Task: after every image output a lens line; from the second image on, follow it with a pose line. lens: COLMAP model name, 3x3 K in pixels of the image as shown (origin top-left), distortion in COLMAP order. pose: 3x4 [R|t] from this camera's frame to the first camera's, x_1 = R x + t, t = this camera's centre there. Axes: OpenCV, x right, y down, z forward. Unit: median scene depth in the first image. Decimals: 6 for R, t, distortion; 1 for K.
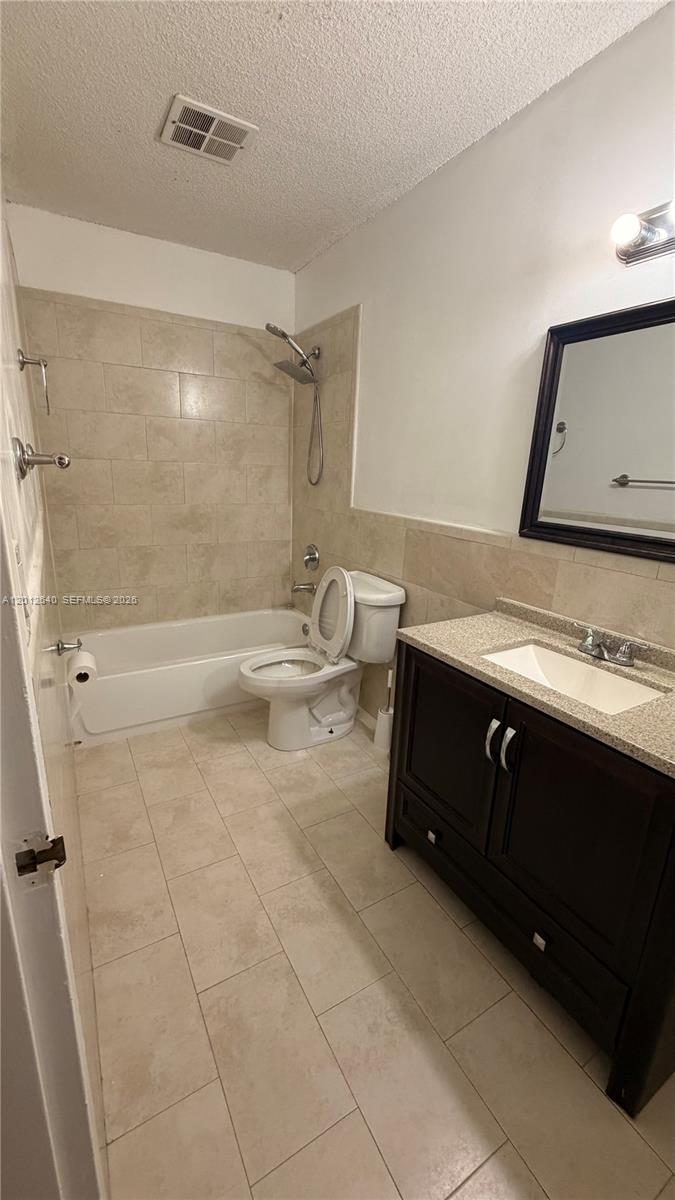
lens RADIAL K [[479.6, 0, 336.2], [0, 479.6, 597.6], [0, 0, 1]] dist [0.000920, -0.000182]
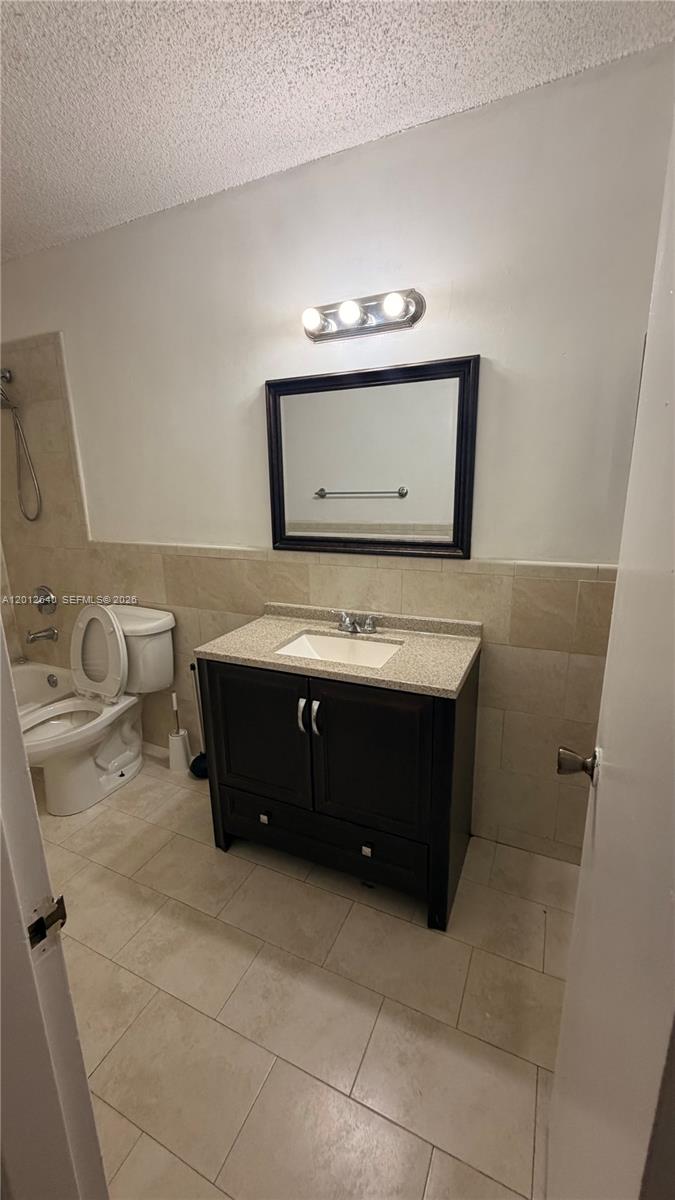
lens RADIAL K [[479.6, 0, 336.2], [0, 479.6, 597.6], [0, 0, 1]] dist [0.000920, -0.000182]
pose [[0.820586, -0.185905, 0.540442, -0.153099], [0.199219, 0.979351, 0.034397, -0.019110], [-0.535677, 0.079440, 0.840678, -0.080435]]
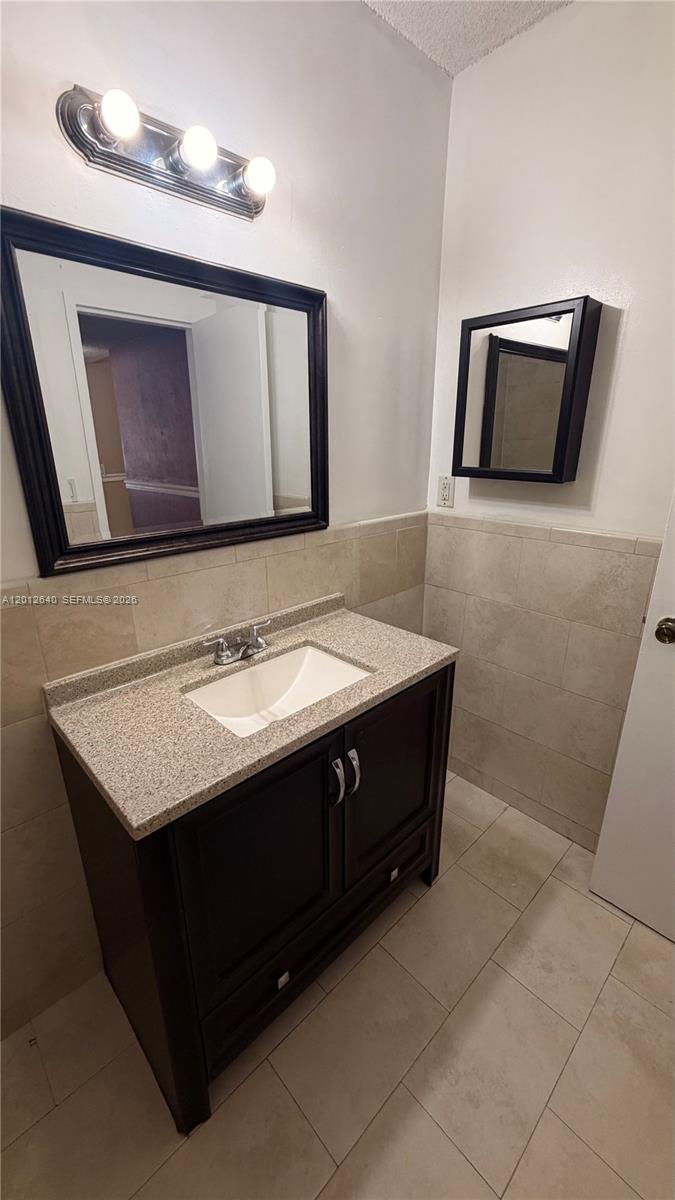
lens RADIAL K [[479.6, 0, 336.2], [0, 479.6, 597.6], [0, 0, 1]] dist [0.000920, -0.000182]
pose [[-0.233726, -0.340844, 0.910603, -0.242648], [0.254533, 0.882434, 0.395631, -0.237862], [-0.938395, 0.324247, -0.119492, 0.704993]]
